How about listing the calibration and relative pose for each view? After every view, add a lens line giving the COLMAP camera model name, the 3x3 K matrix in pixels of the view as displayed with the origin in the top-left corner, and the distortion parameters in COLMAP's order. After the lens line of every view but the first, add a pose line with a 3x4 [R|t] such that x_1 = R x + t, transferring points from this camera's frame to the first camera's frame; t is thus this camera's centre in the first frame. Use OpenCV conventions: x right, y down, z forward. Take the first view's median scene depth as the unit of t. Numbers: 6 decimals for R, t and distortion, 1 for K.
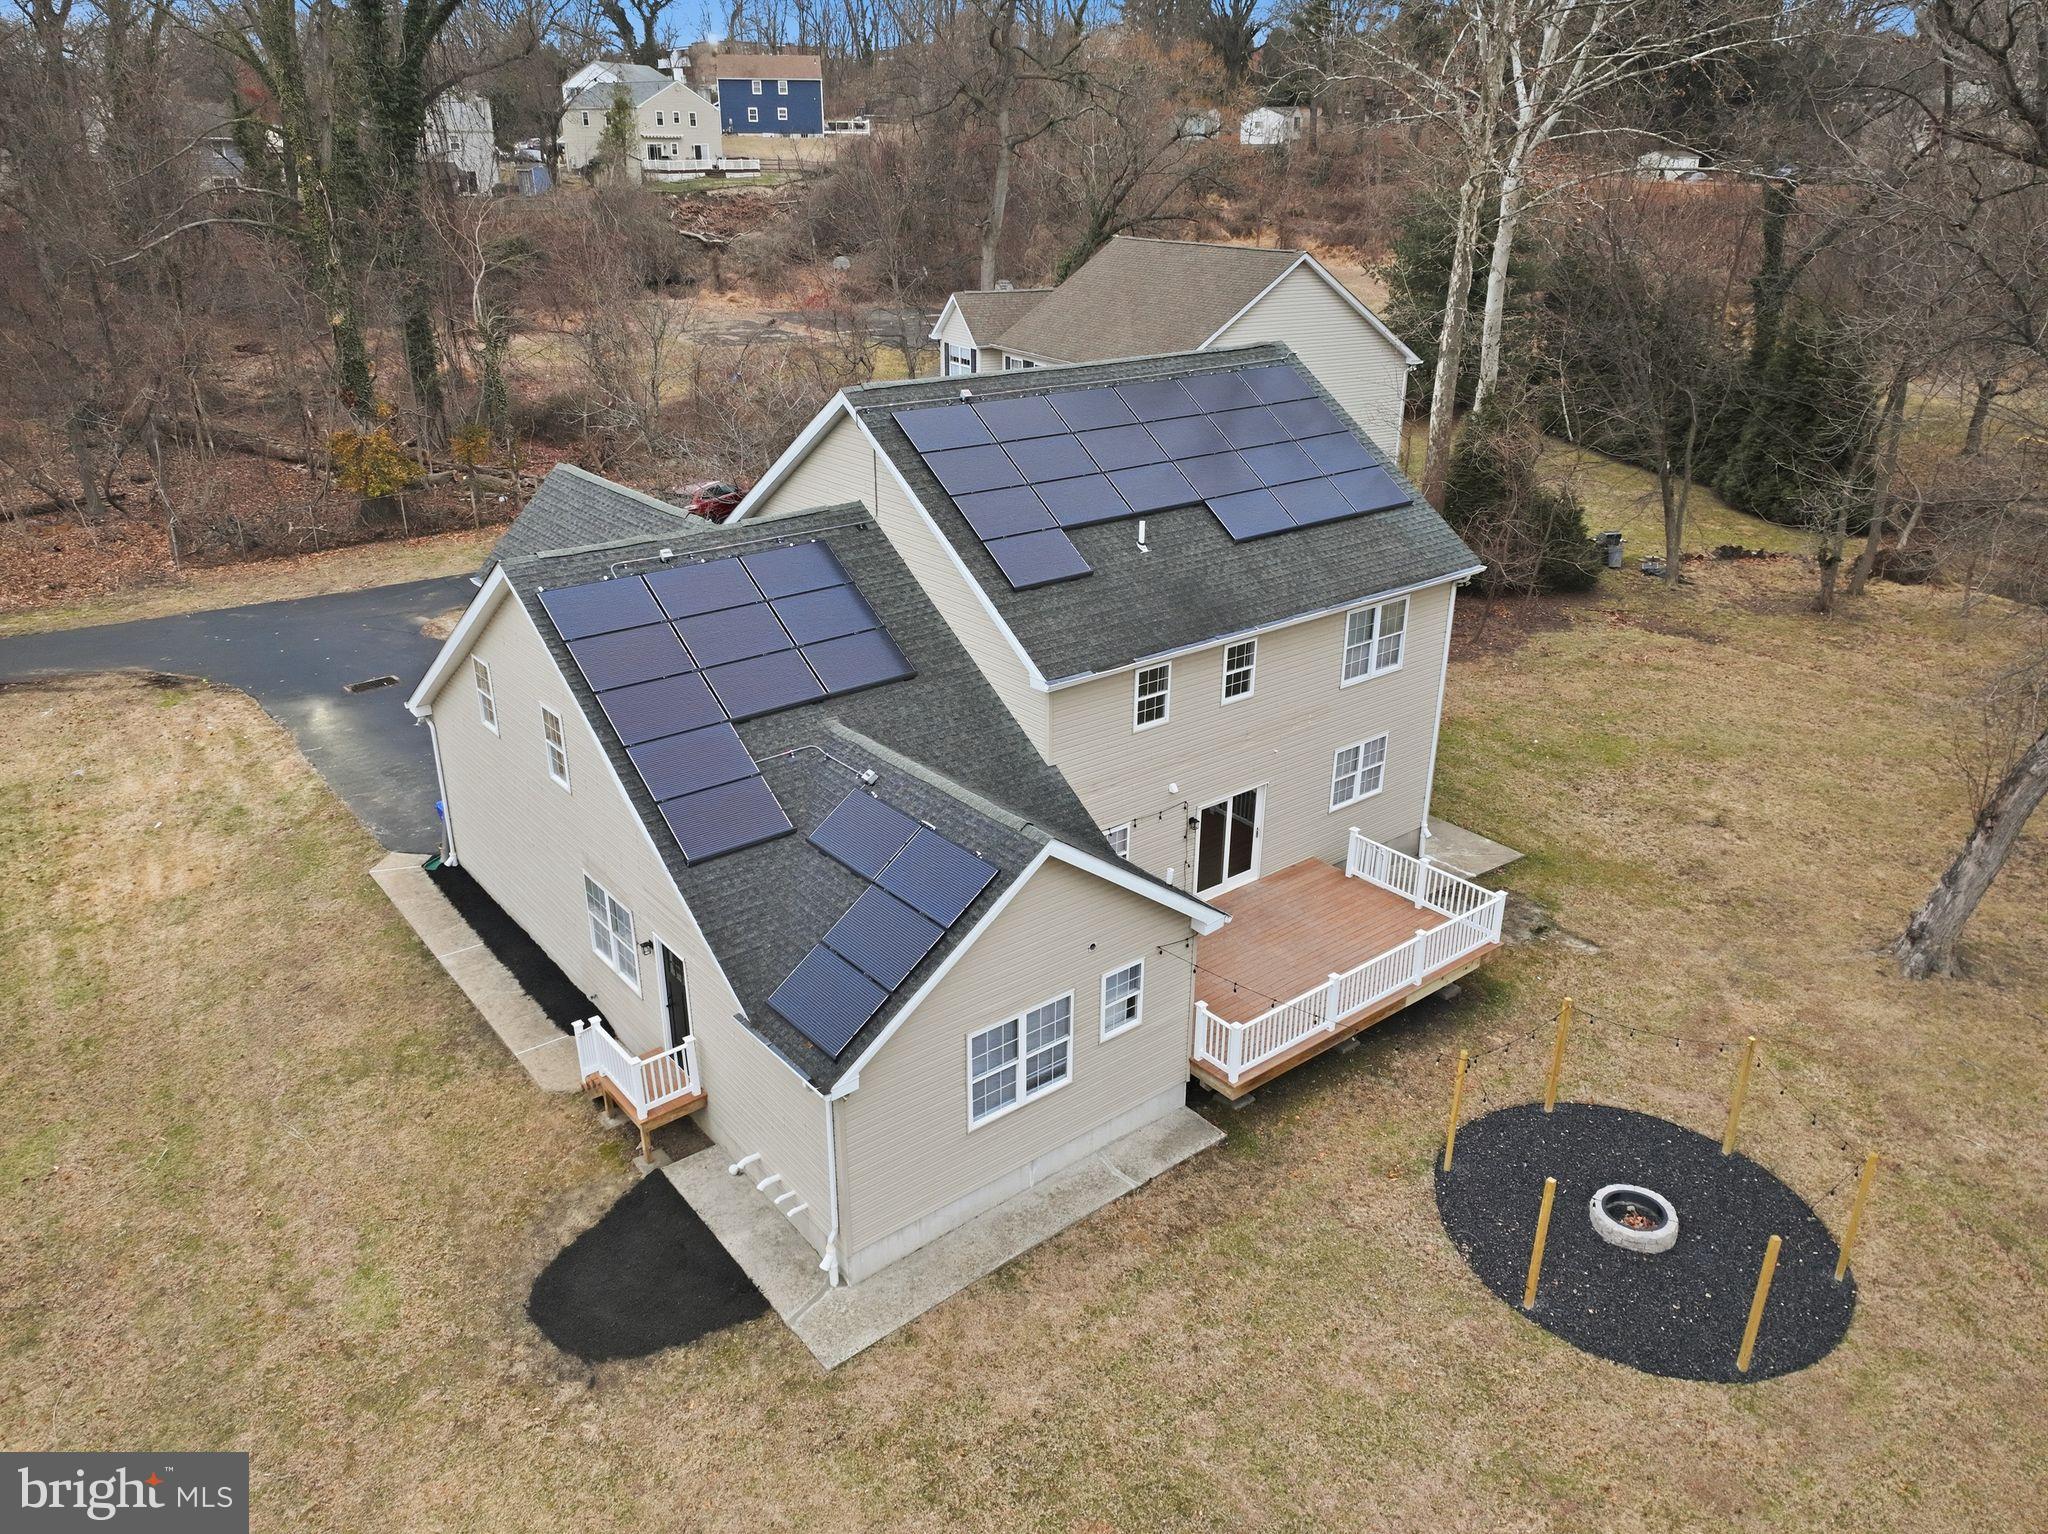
lens RADIAL K [[1434.2, 0, 1024.6], [0, 1434.2, 753.4], [0, 0, 1]] dist [-0.007432, 0.019913]
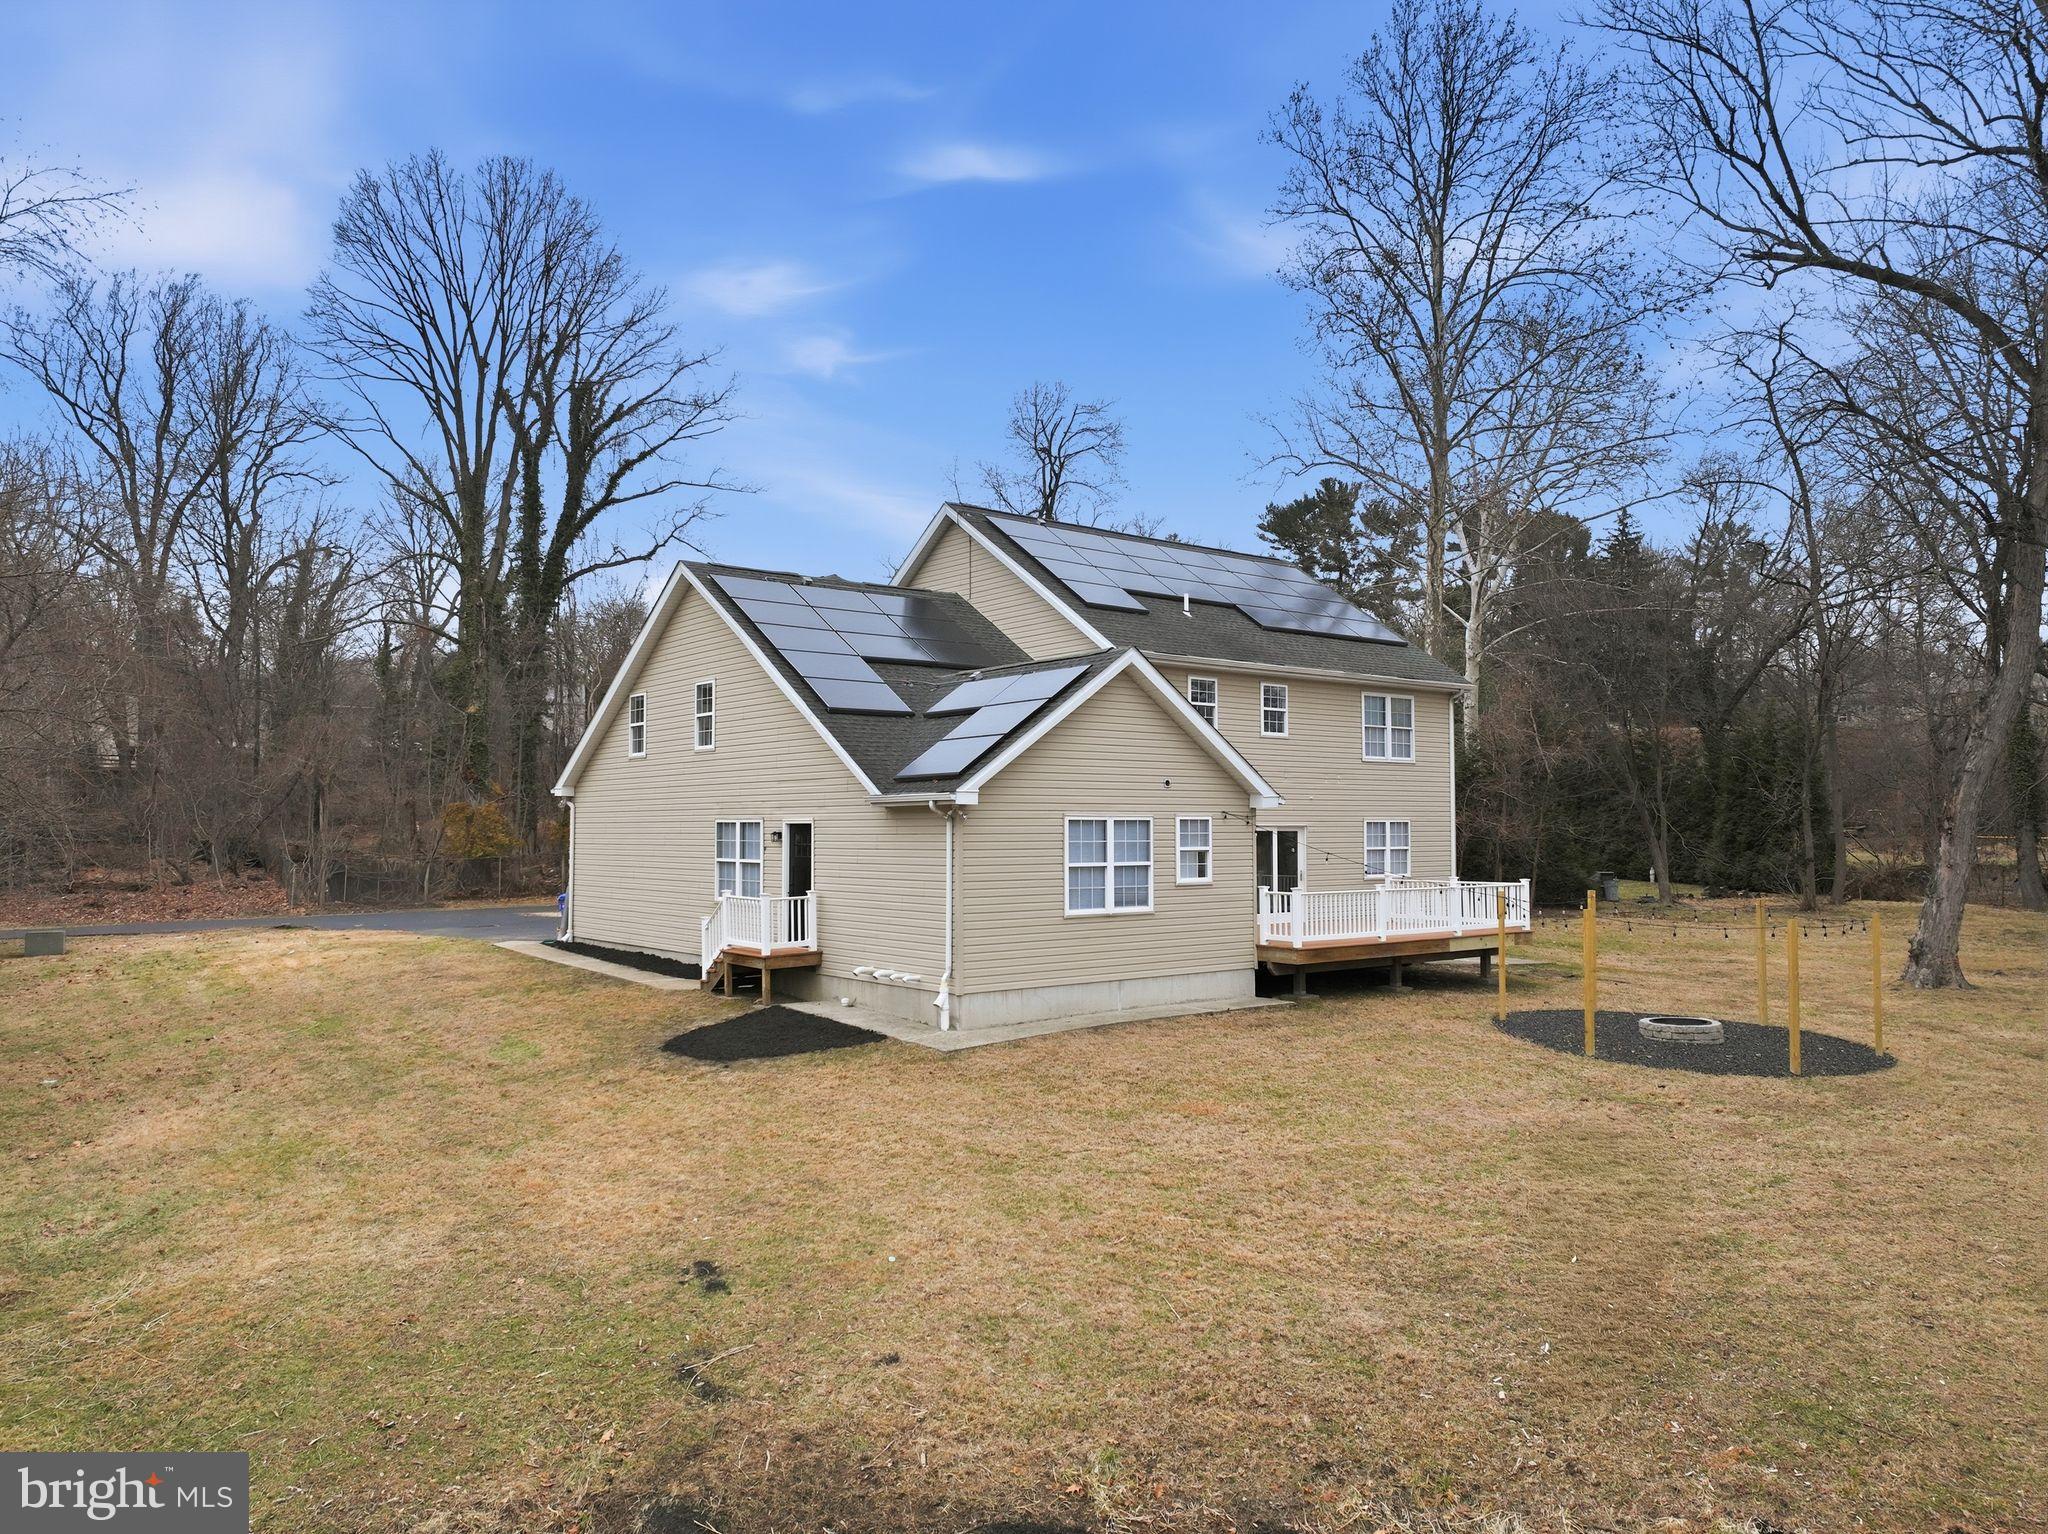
lens RADIAL K [[1434.2, 0, 1022.2], [0, 1434.2, 771.7], [0, 0, 1]] dist [-0.007432, 0.019913]
pose [[0.999950, -0.003781, -0.009280, -0.050748], [-0.000554, 0.903799, -0.427956, 0.527632], [0.010005, 0.427940, 0.903752, -0.052275]]
